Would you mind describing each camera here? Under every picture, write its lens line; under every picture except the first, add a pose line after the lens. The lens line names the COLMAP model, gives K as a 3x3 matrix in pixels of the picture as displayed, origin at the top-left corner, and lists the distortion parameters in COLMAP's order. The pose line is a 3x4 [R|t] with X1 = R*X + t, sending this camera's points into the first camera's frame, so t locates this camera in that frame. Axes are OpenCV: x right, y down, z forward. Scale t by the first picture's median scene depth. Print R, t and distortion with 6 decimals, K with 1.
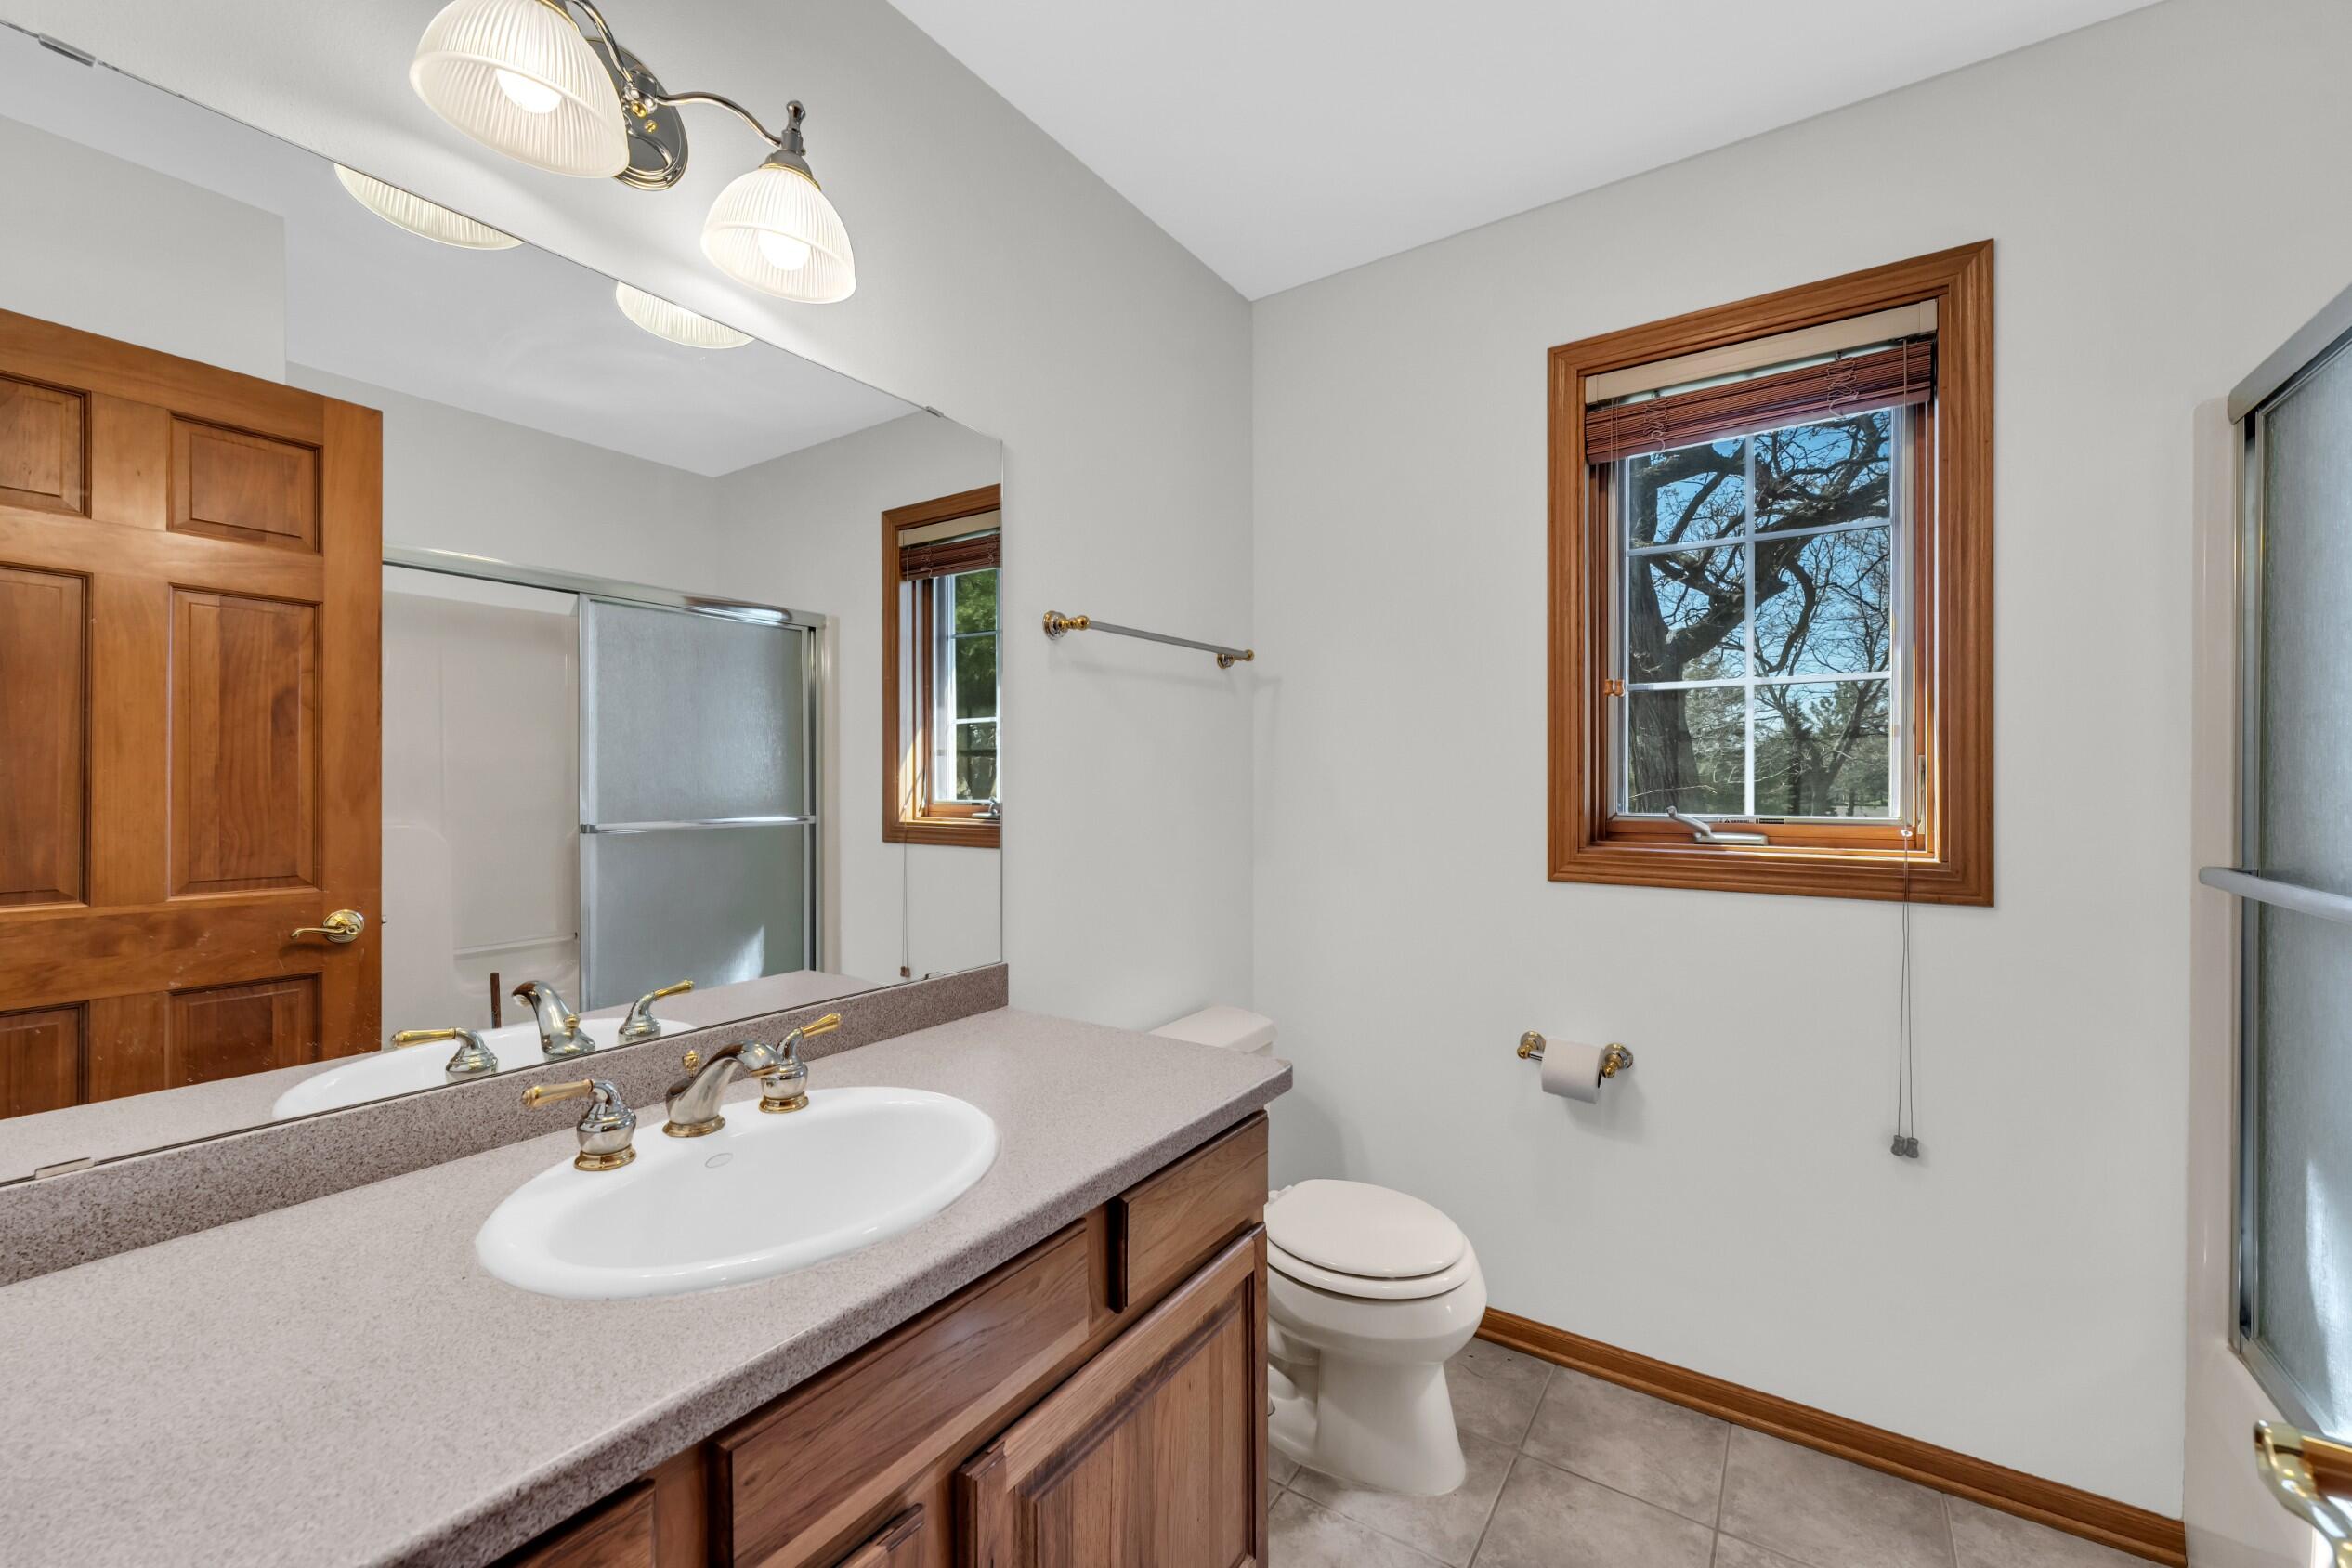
lens RADIAL K [[948.7, 0, 1171.8], [0, 948.7, 785.6], [0, 0, 1]] dist [0.001577, 0.000032]
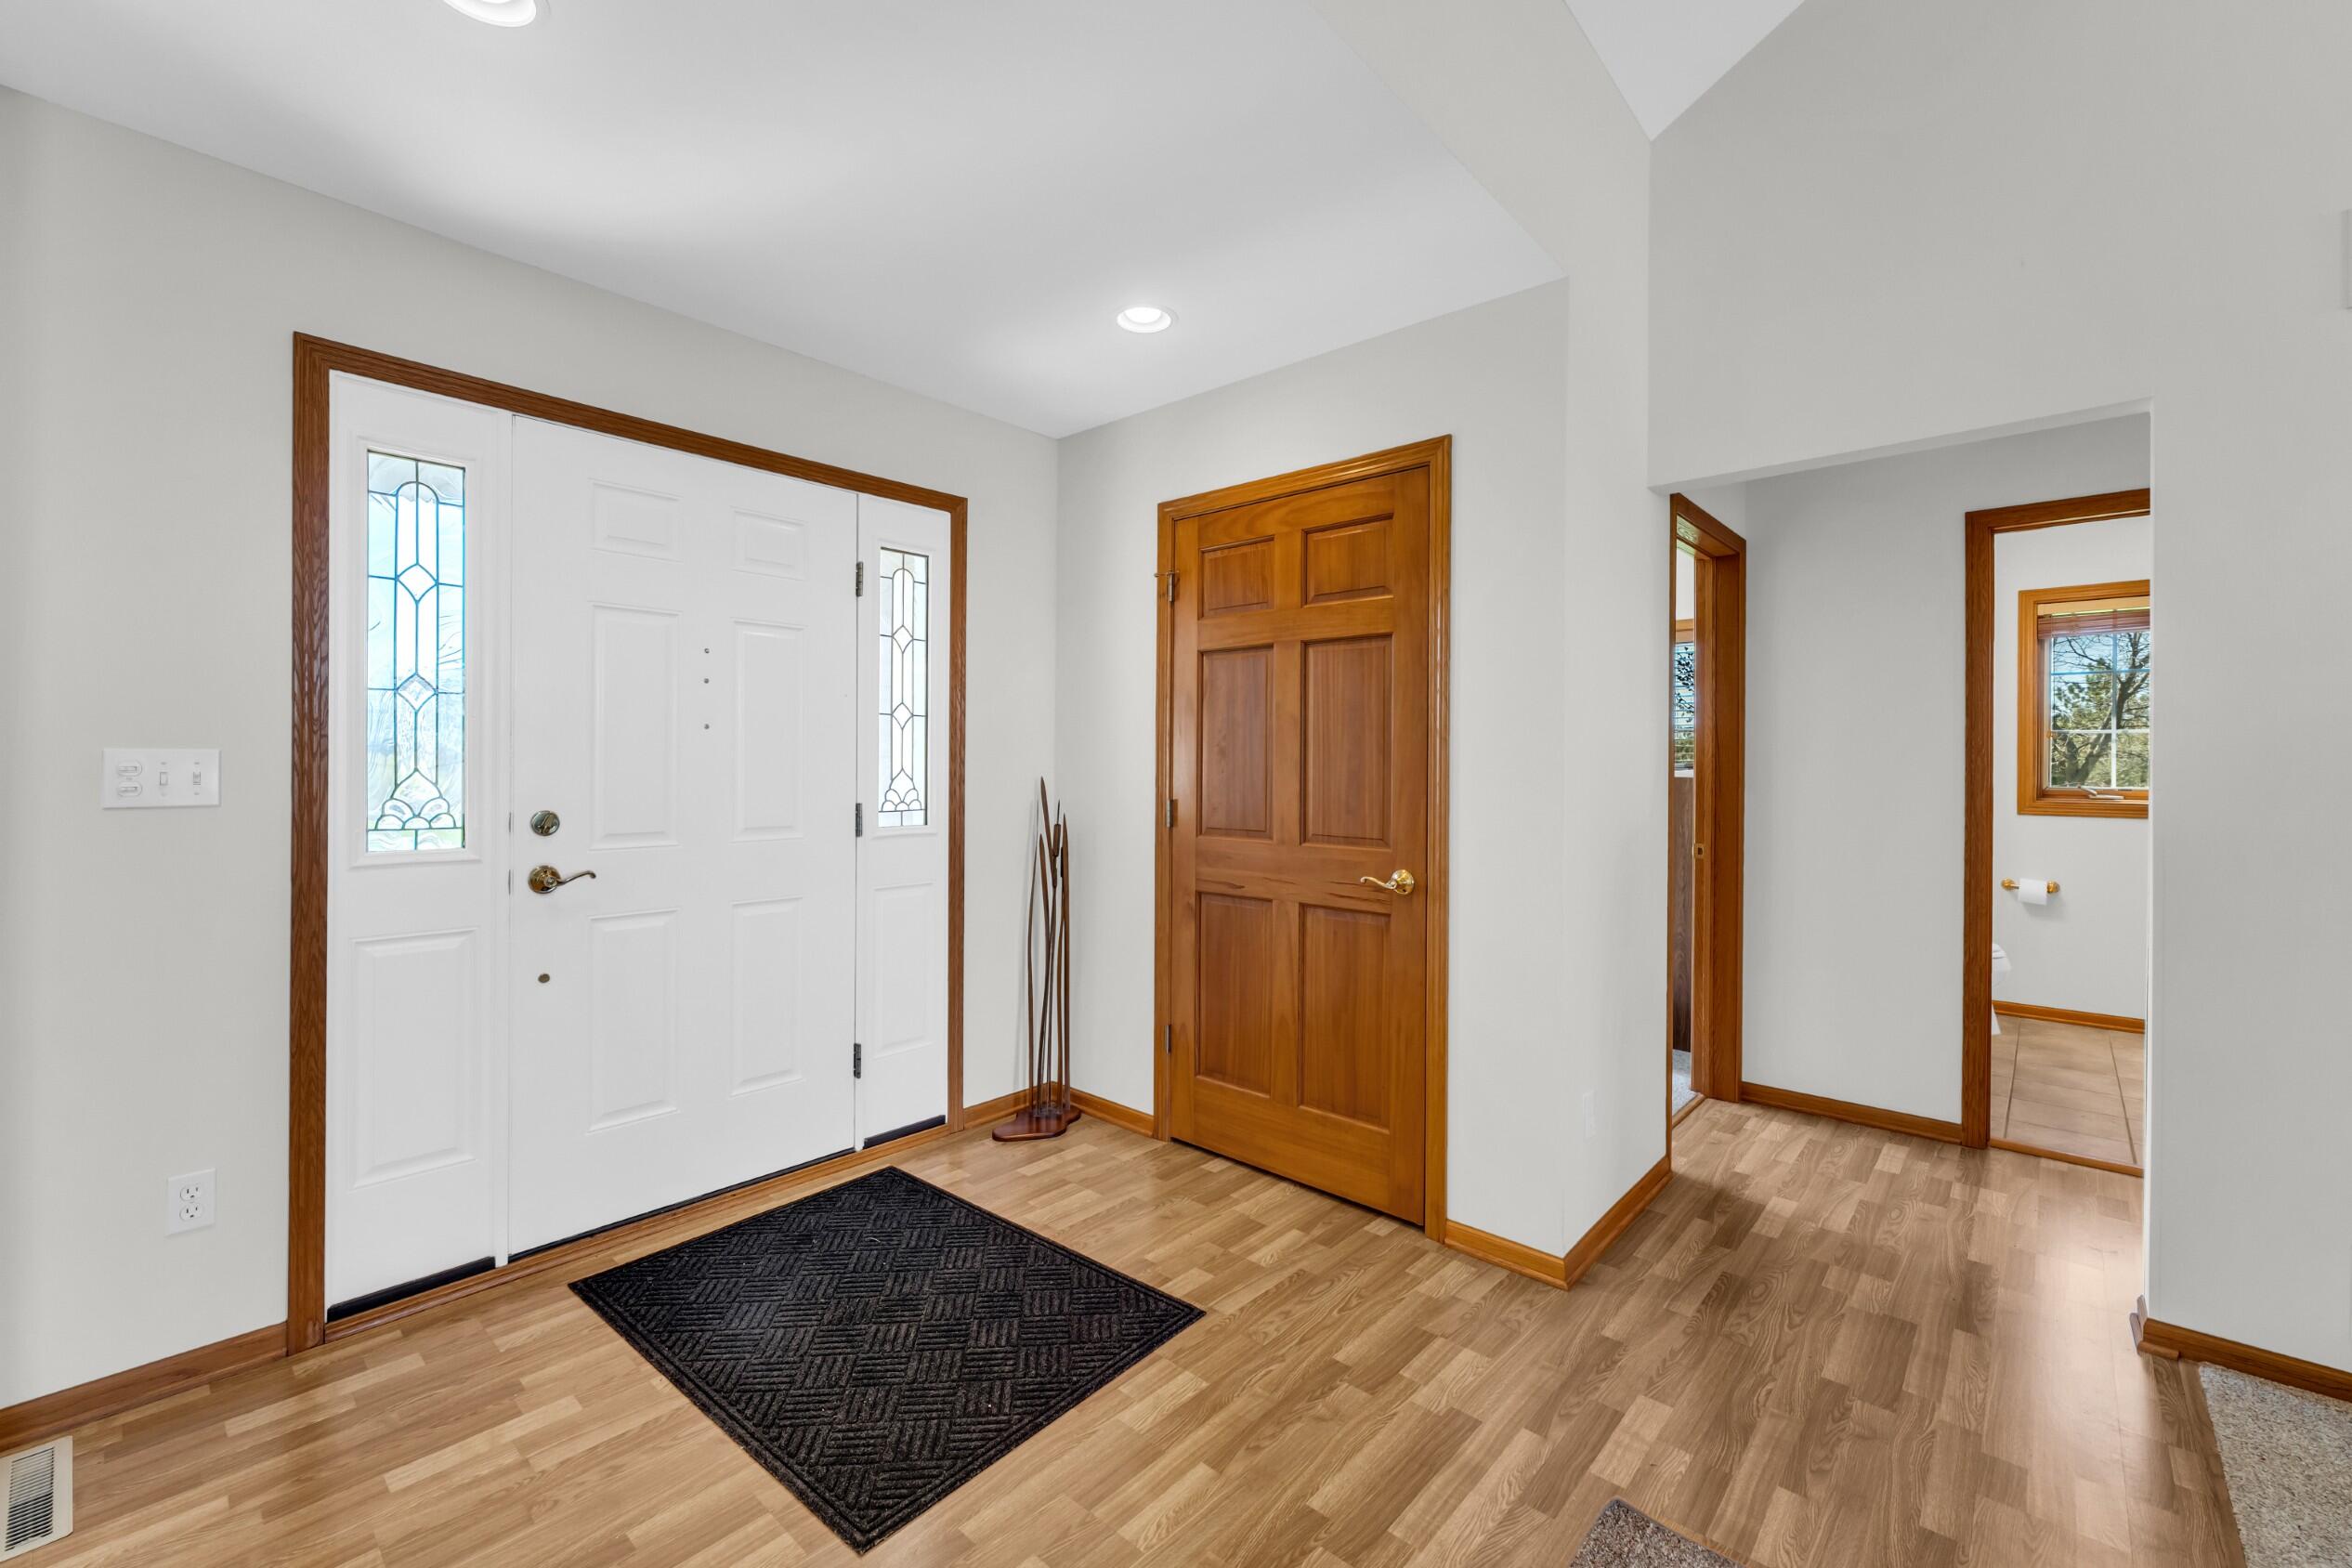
lens RADIAL K [[994.4, 0, 1182.5], [0, 994.4, 776.9], [0, 0, 1]] dist [-0.000985, -0.000197]
pose [[0.992252, 0.006056, -0.124093, -1.367366], [-0.005746, 0.999979, 0.002853, 0.010236], [0.124108, -0.002118, 0.992266, -1.728162]]
